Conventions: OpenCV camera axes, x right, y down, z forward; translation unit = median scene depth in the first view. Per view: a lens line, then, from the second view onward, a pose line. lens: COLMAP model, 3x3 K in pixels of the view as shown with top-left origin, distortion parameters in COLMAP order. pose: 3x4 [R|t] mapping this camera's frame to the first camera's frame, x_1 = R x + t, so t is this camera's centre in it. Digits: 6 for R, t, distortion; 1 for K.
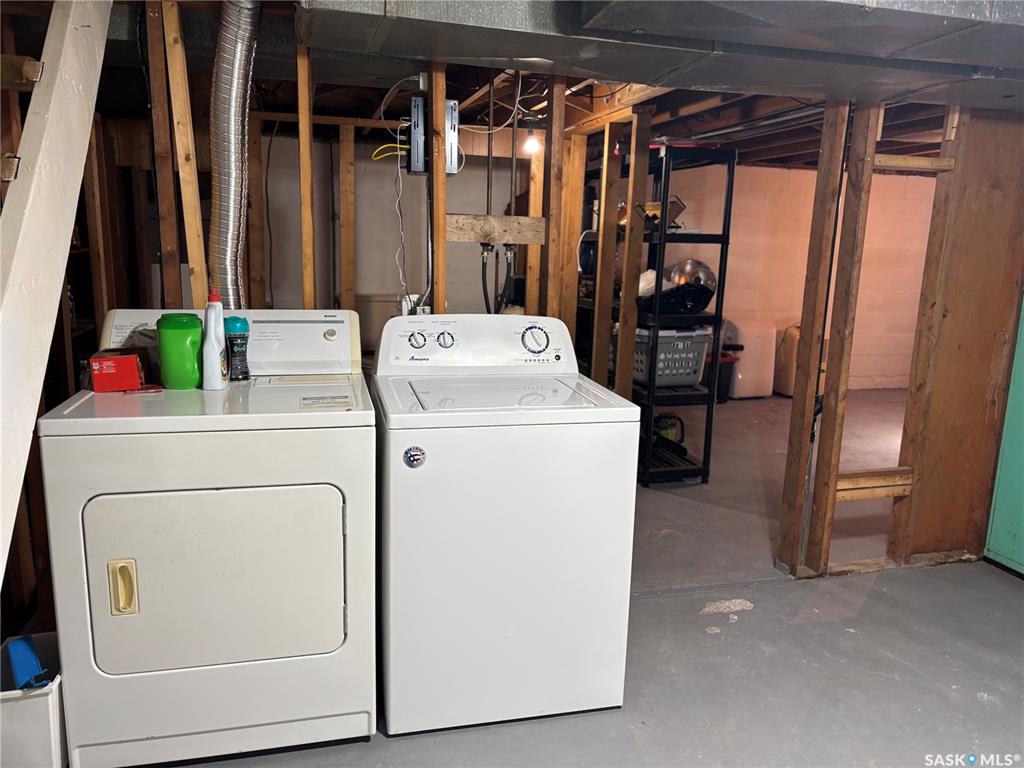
lens RADIAL K [[775.2, 0, 514.0], [0, 775.2, 392.3], [0, 0, 1]] dist [0.050329, -0.064002]
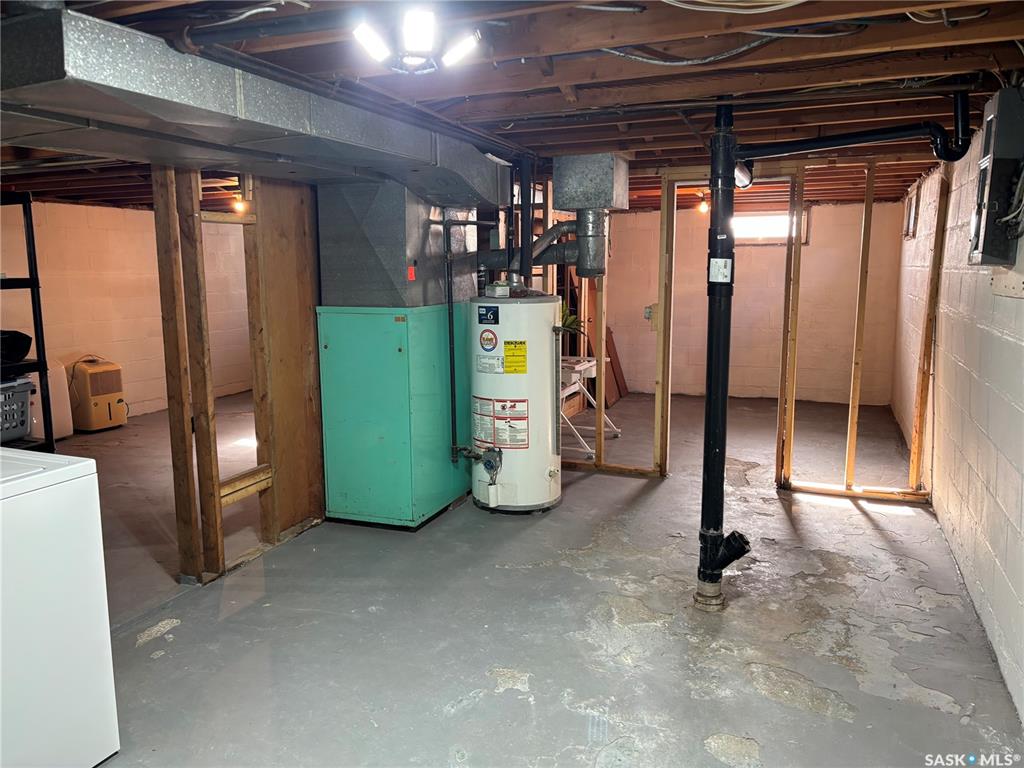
lens RADIAL K [[775.2, 0, 513.1], [0, 775.2, 380.3], [0, 0, 1]] dist [0.050329, -0.064002]
pose [[0.603818, -0.152936, 0.782314, -0.197358], [0.184192, 0.981631, 0.049734, -0.021642], [-0.775550, 0.114066, 0.620896, -0.067120]]
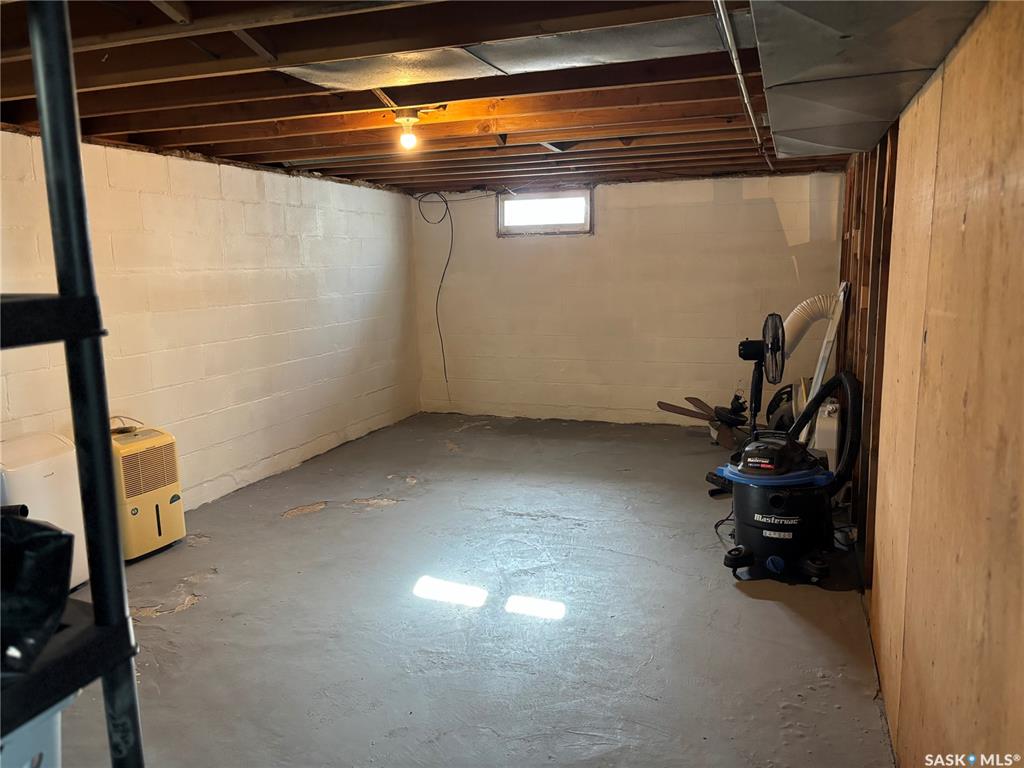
lens RADIAL K [[775.2, 0, 513.2], [0, 775.2, 384.0], [0, 0, 1]] dist [0.050329, -0.064002]
pose [[0.569835, -0.176725, 0.802531, 0.211288], [0.199545, 0.977129, 0.073486, -0.226156], [-0.797164, 0.118266, 0.592067, 1.027586]]
